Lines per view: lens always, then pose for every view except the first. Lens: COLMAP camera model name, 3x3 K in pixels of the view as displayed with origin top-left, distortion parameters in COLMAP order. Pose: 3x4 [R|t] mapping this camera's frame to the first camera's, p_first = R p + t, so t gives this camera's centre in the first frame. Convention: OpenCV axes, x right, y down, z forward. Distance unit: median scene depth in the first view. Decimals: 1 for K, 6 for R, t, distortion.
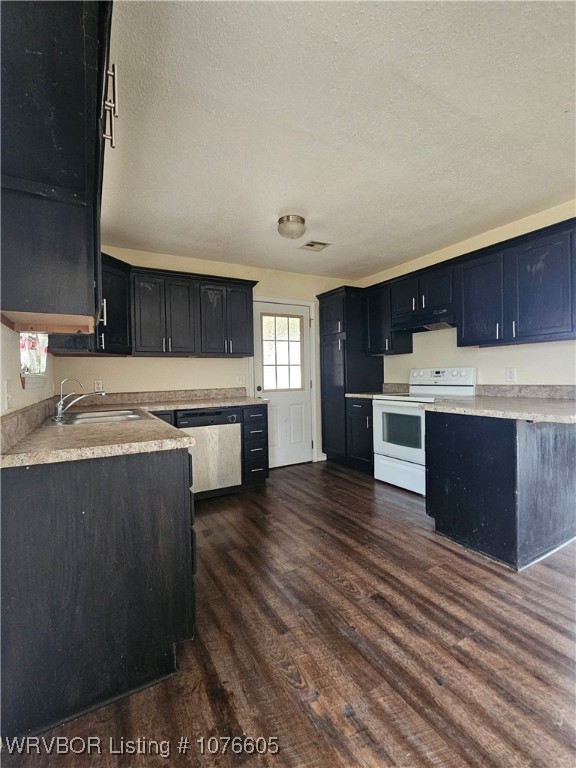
lens RADIAL K [[349.0, 0, 285.4], [0, 349.0, 381.2], [0, 0, 1]] dist [-0.000492, -0.000448]
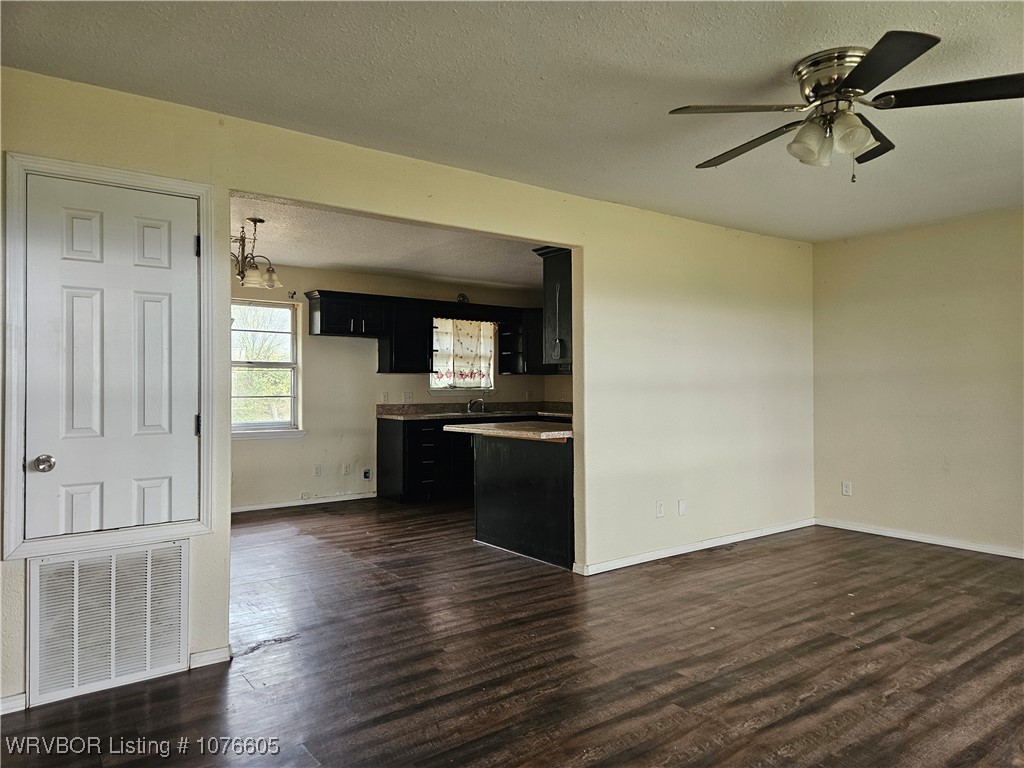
lens RADIAL K [[668.7, 0, 514.8], [0, 668.7, 377.5], [0, 0, 1]] dist [0.005107, -0.001911]
pose [[0.130071, 0.014163, -0.991404, 3.587569], [-0.014368, 0.999820, 0.012398, -0.157429], [0.991401, 0.012632, 0.130251, 0.881612]]
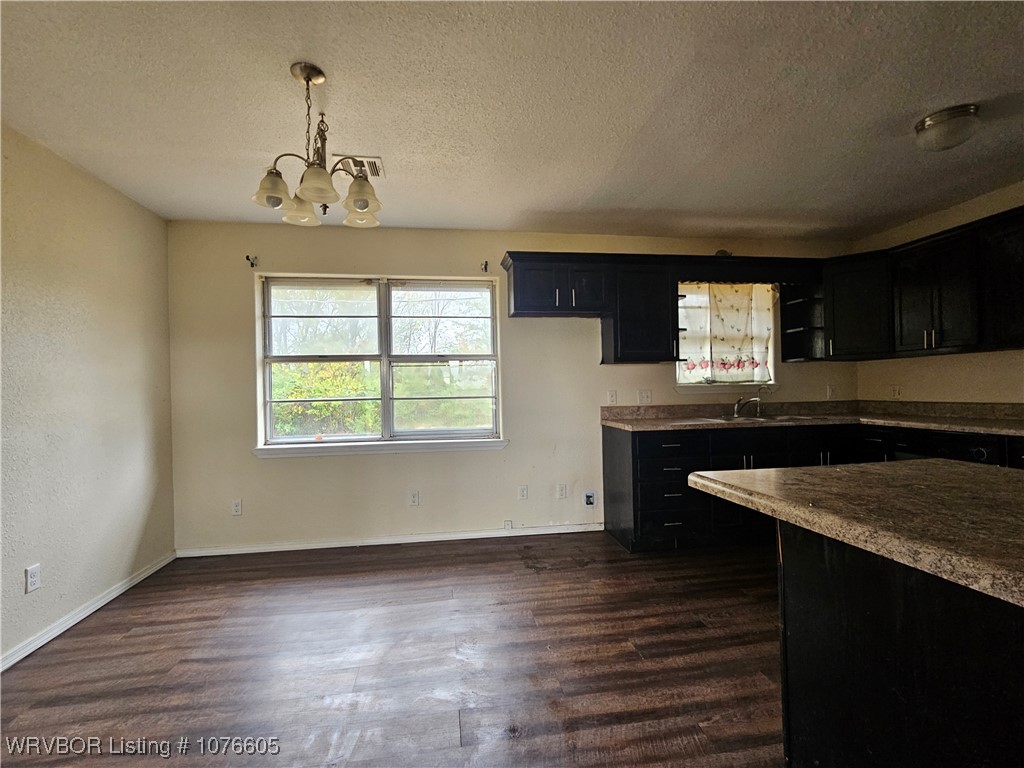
lens RADIAL K [[465.4, 0, 508.7], [0, 465.4, 387.1], [0, 0, 1]] dist [-0.000492, -0.000448]
pose [[-0.360235, 0.025670, -0.932508, 1.596743], [0.018061, 0.999626, 0.020541, -0.072169], [0.932687, -0.009443, -0.360564, 0.951809]]
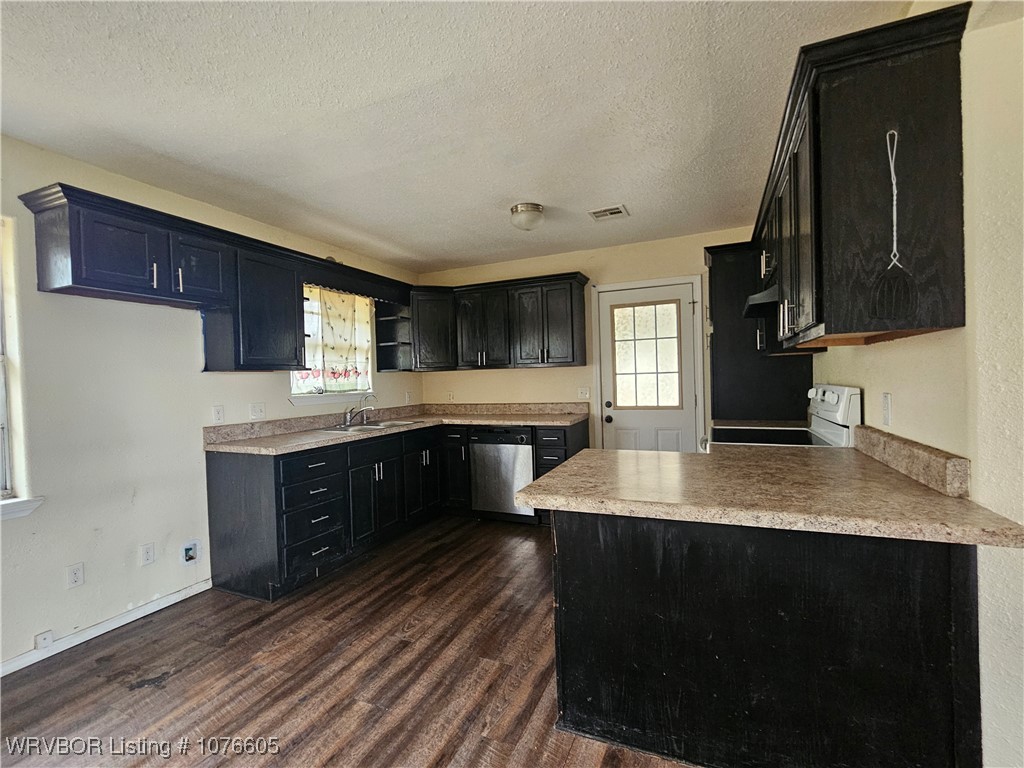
lens RADIAL K [[465.4, 0, 508.7], [0, 465.4, 387.1], [0, 0, 1]] dist [-0.000492, -0.000448]
pose [[0.597925, 0.022149, -0.801246, 1.400571], [0.005646, 0.999477, 0.031841, -0.116575], [0.801532, -0.023562, 0.597487, 0.472409]]
